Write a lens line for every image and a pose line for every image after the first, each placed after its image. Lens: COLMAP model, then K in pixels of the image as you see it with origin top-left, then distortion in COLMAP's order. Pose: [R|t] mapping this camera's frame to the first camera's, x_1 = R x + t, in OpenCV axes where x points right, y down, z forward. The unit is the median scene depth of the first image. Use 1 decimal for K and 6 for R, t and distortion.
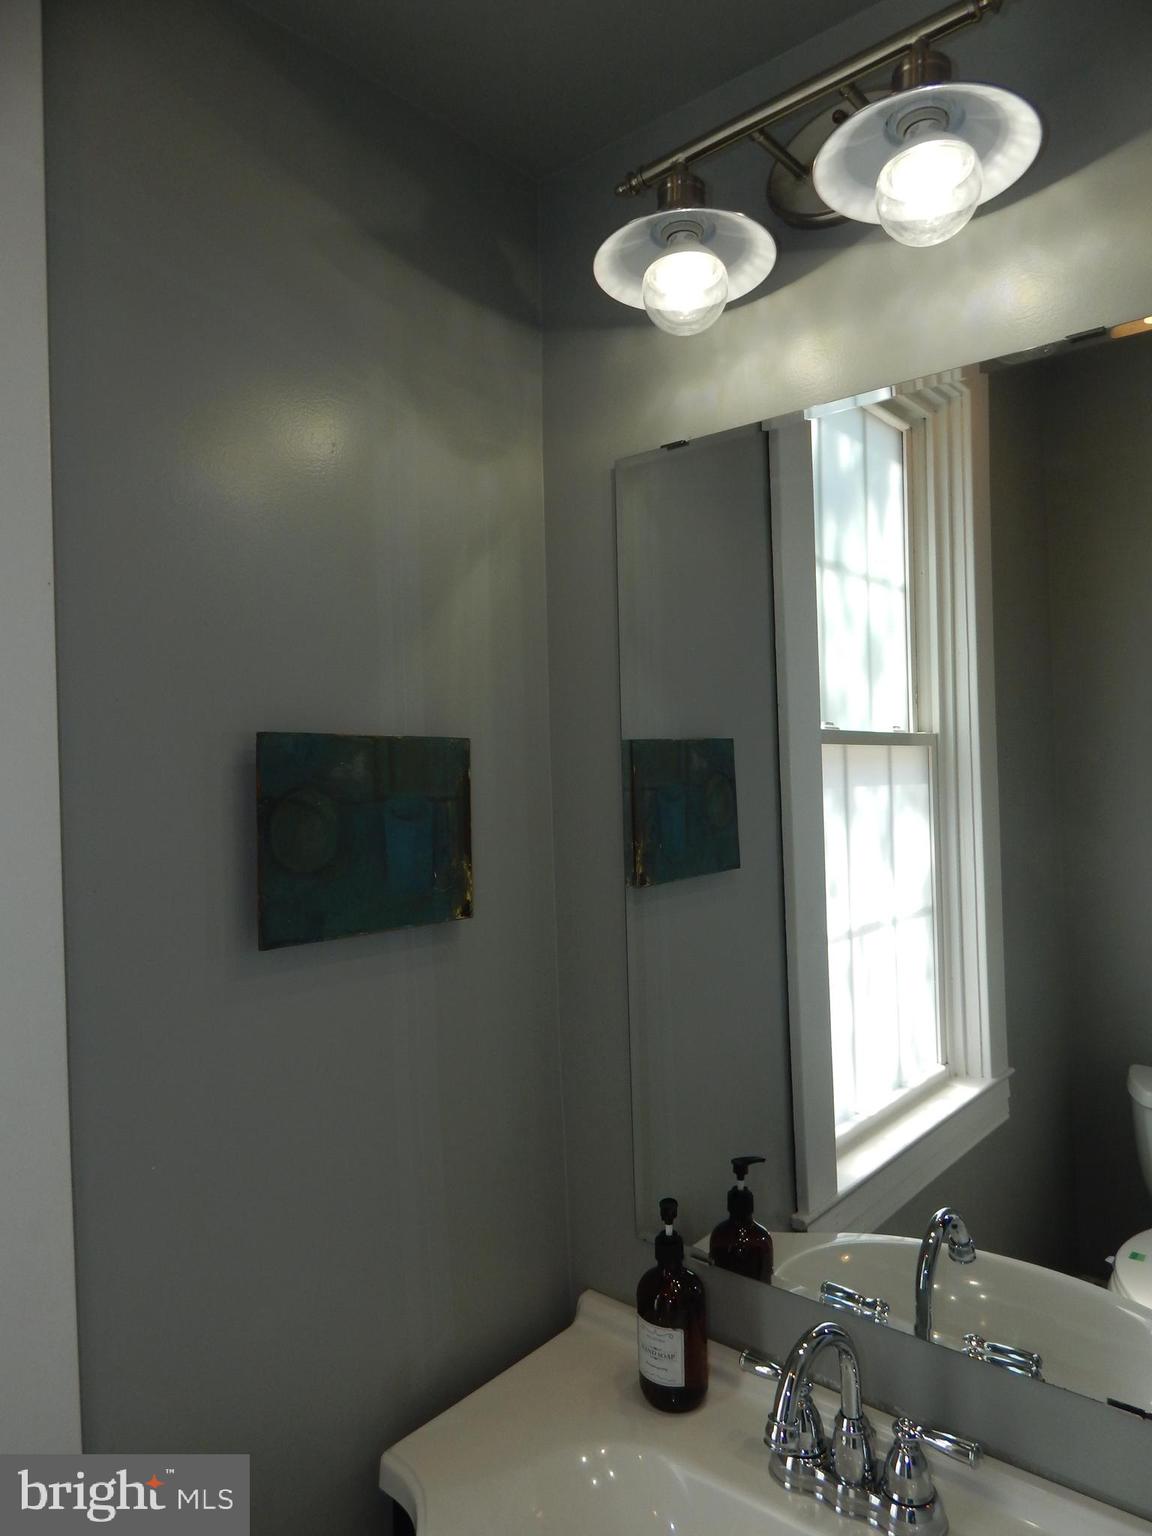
lens RADIAL K [[1006.5, 0, 574.1], [0, 1006.5, 770.6], [0, 0, 1]] dist [0.001089, -0.003610]
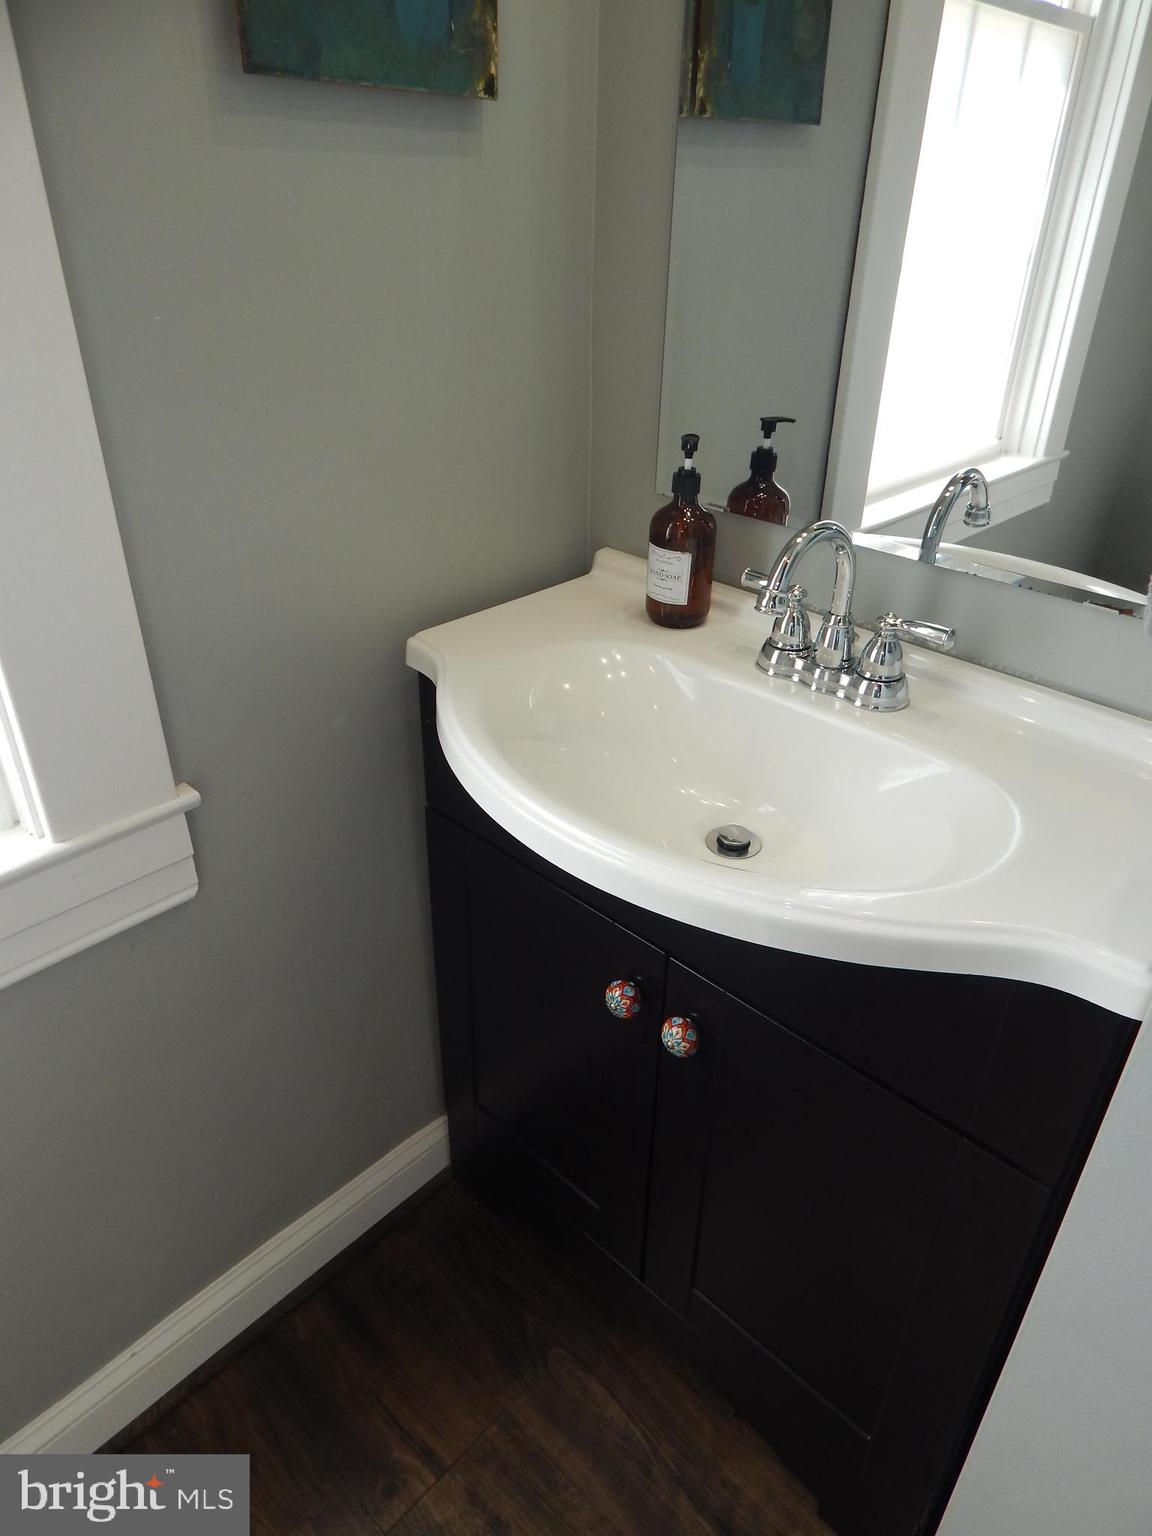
lens RADIAL K [[1006.5, 0, 574.9], [0, 1006.5, 768.5], [0, 0, 1]] dist [0.001089, -0.003610]
pose [[0.997097, 0.071753, -0.025485, 0.029678], [-0.049336, 0.863720, 0.501551, 0.222419], [0.058000, -0.498838, 0.864752, -0.019480]]
